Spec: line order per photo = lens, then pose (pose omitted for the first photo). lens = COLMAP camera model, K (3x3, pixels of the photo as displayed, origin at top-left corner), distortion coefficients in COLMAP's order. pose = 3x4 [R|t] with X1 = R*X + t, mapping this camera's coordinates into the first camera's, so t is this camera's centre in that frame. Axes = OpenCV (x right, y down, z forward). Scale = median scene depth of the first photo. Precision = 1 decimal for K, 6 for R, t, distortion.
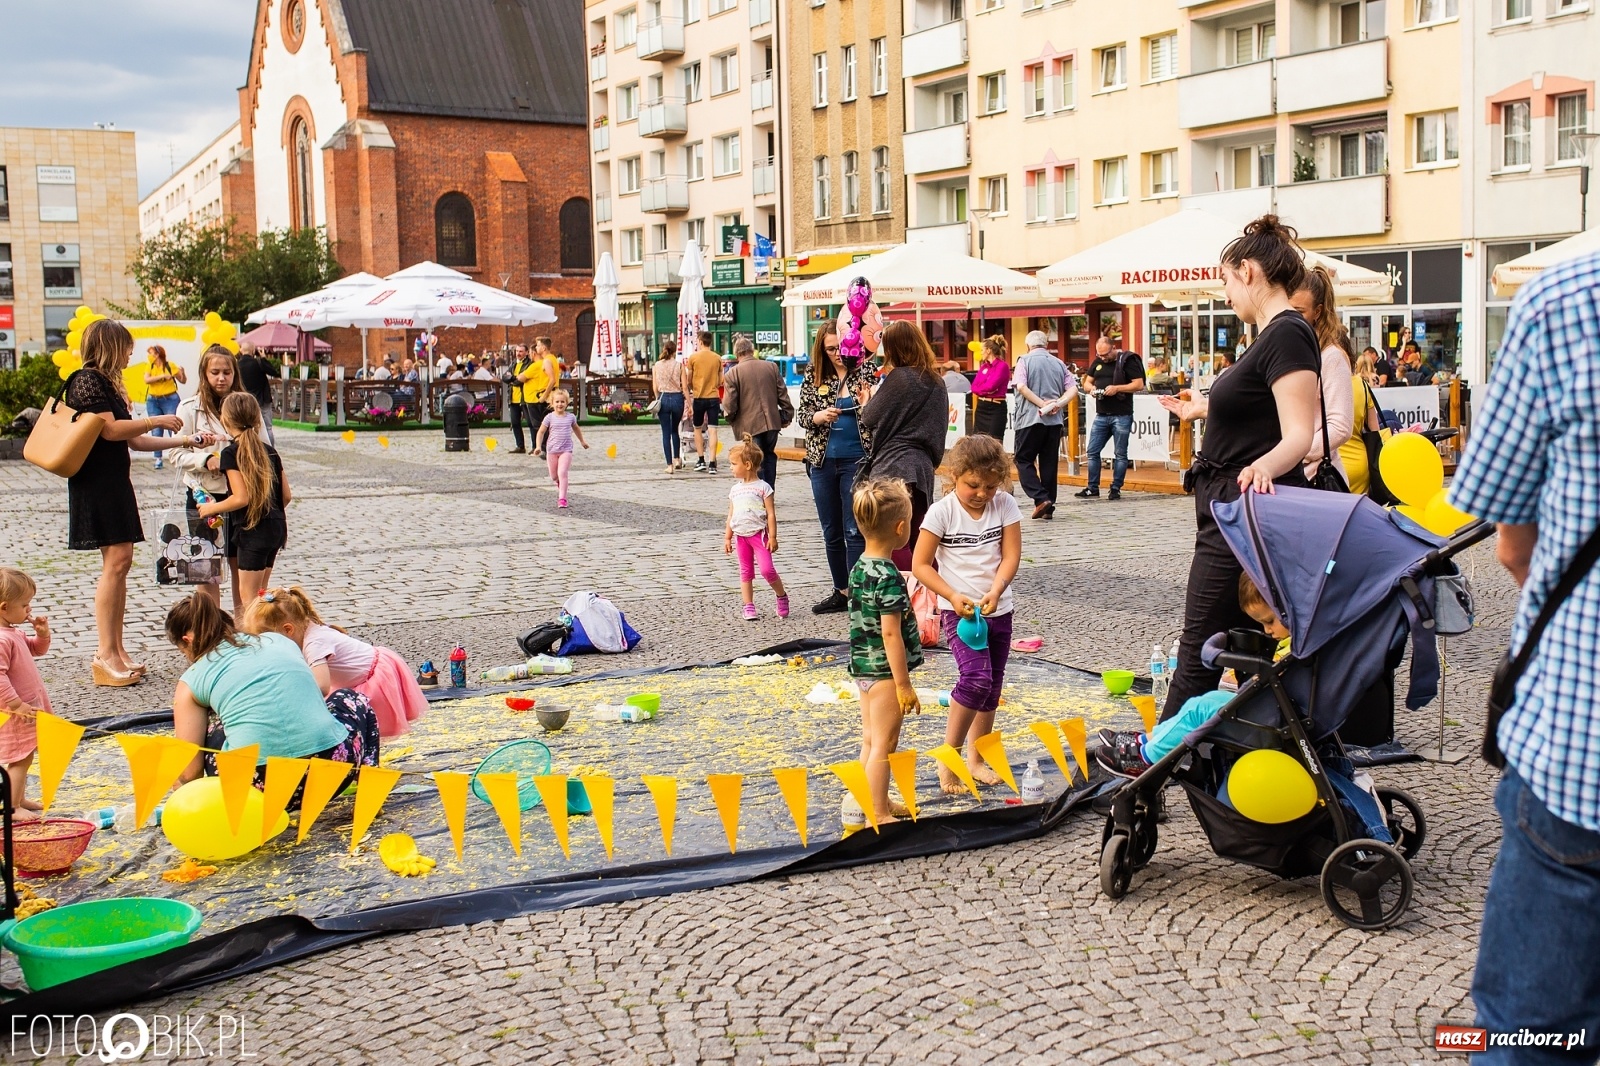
lens RADIAL K [[1863.8, 0, 972.2], [0, 1863.8, 501.3], [0, 0, 1]] dist [-0.041751, 0.064652]
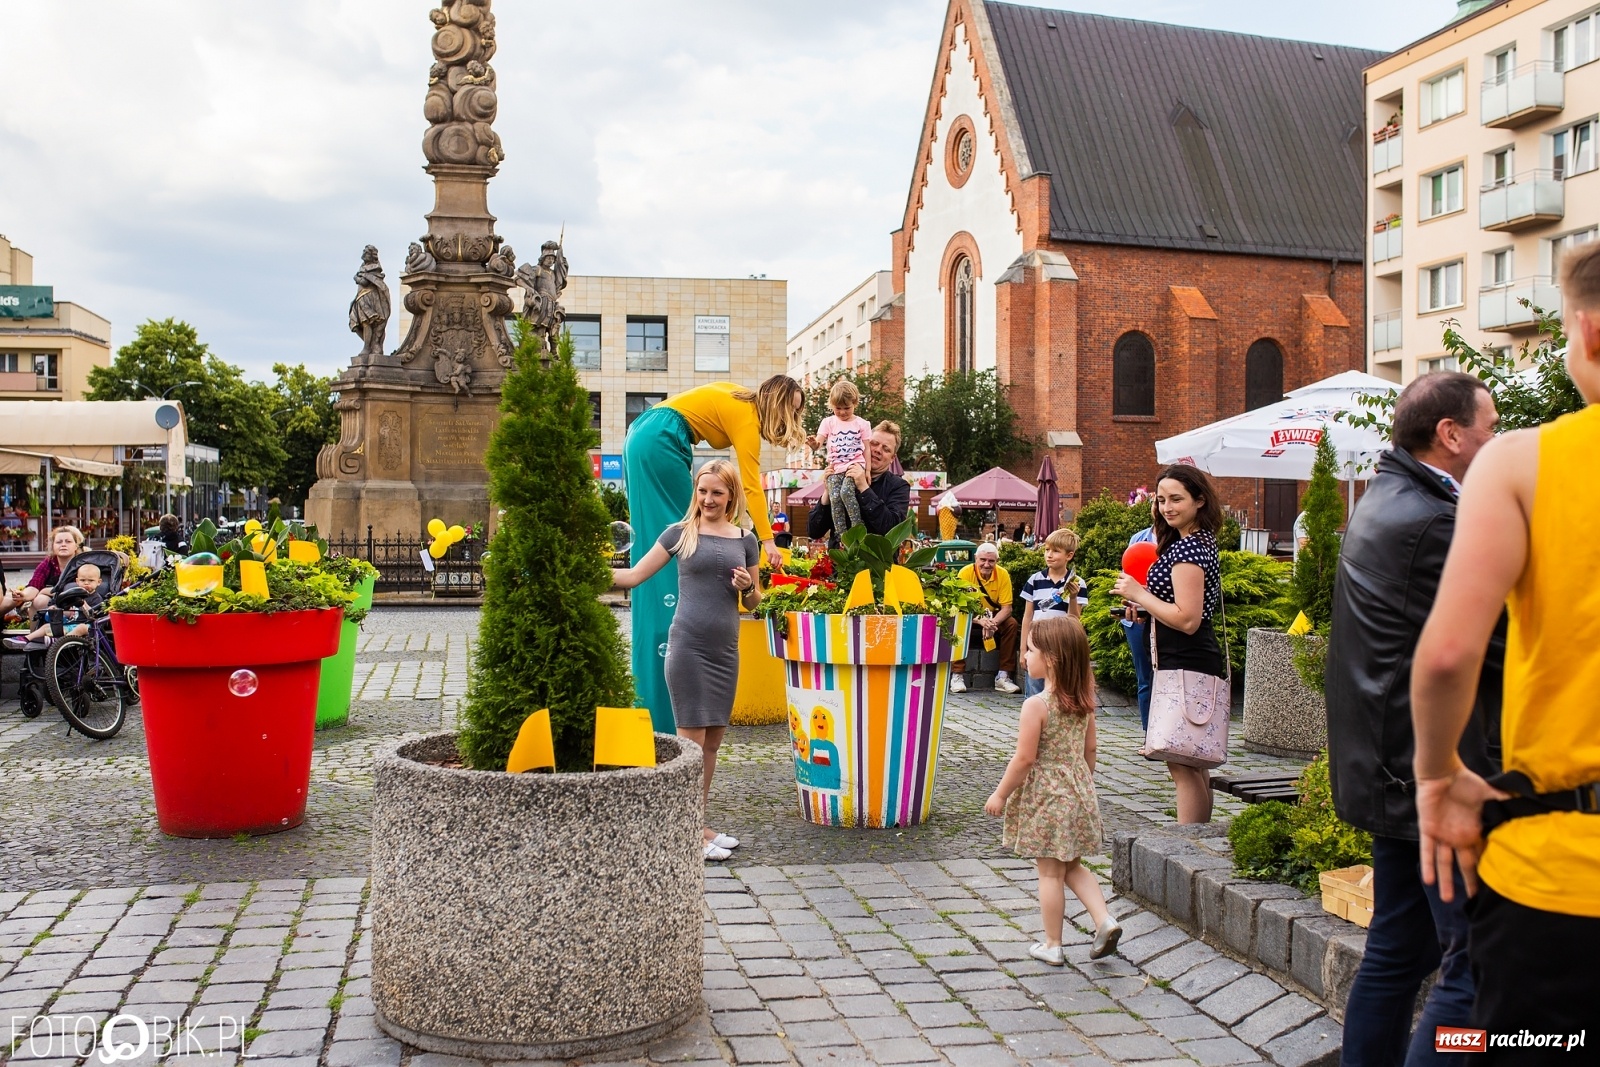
lens RADIAL K [[1524.3, 0, 800.0], [0, 1524.3, 533.5], [0, 0, 1]] dist [-0.060332, 0.088250]
pose [[0.937850, 0.025235, -0.346121, -0.175074], [-0.048469, 0.997102, -0.058635, -0.020751], [0.343638, 0.071766, 0.936356, 0.275978]]
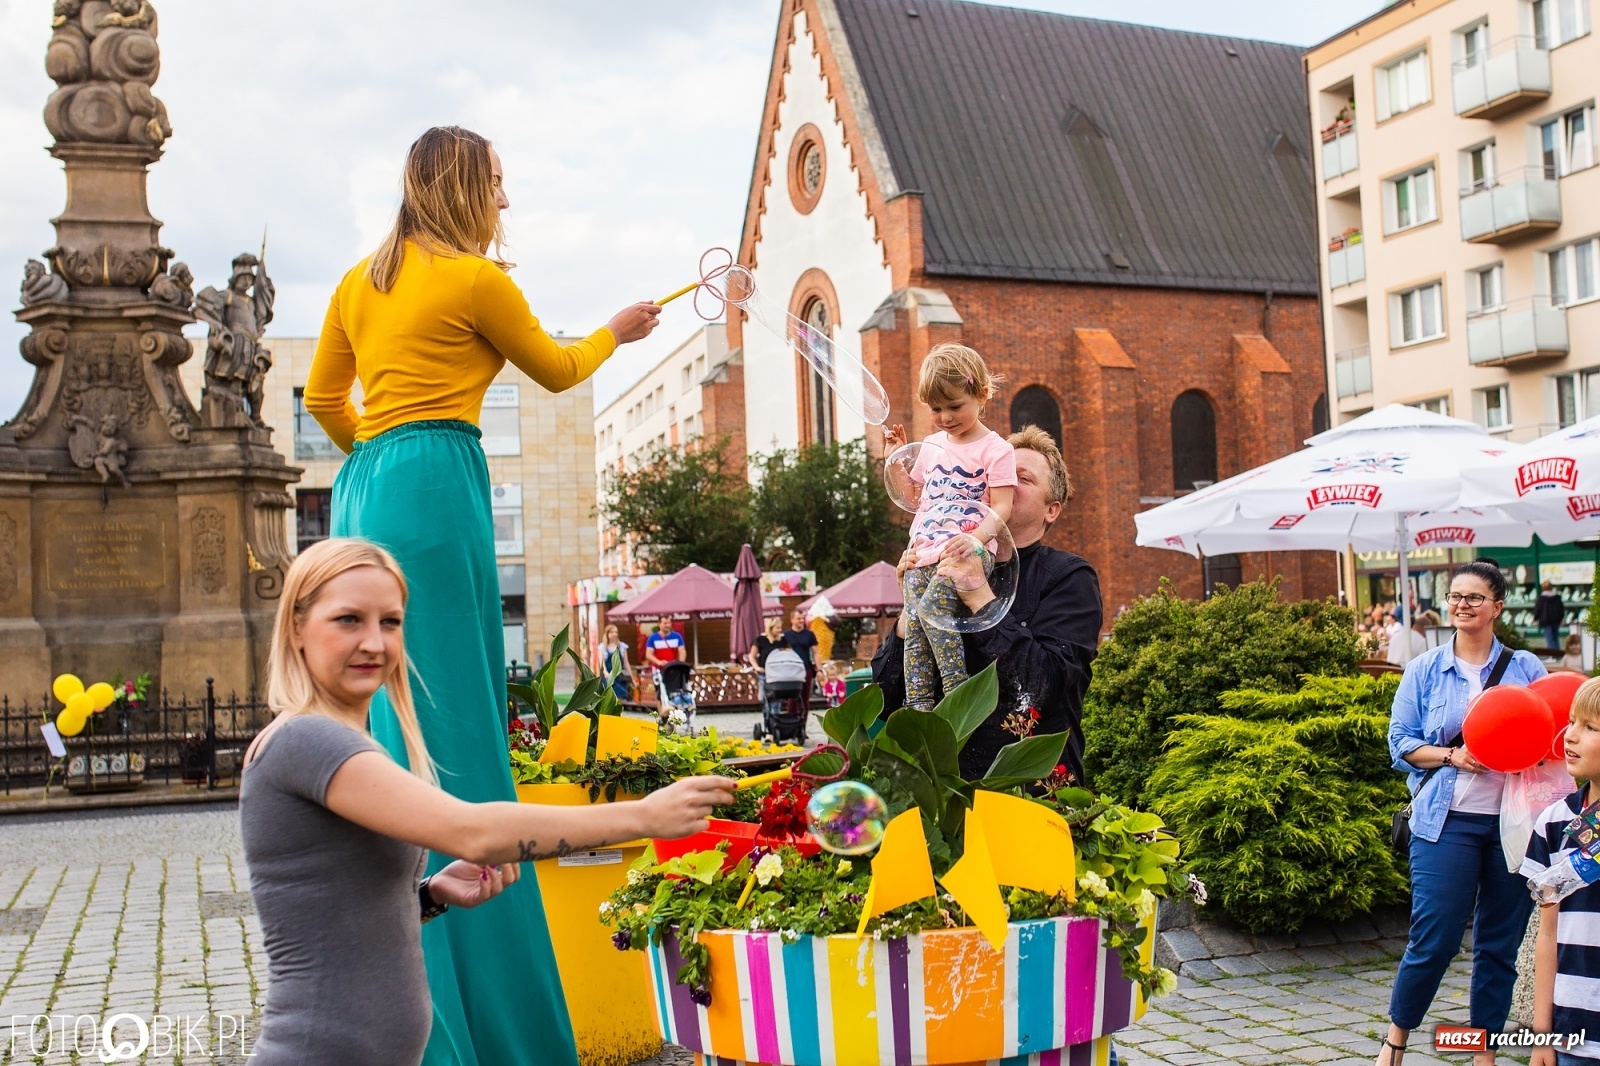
lens RADIAL K [[1831.8, 0, 927.8], [0, 1831.8, 517.6], [0, 0, 1]] dist [-0.060139, 0.078194]
pose [[0.982717, -0.037312, -0.181313, -0.193509], [0.013161, 0.991079, -0.132622, -0.024897], [0.184644, 0.127943, 0.974442, 0.318752]]
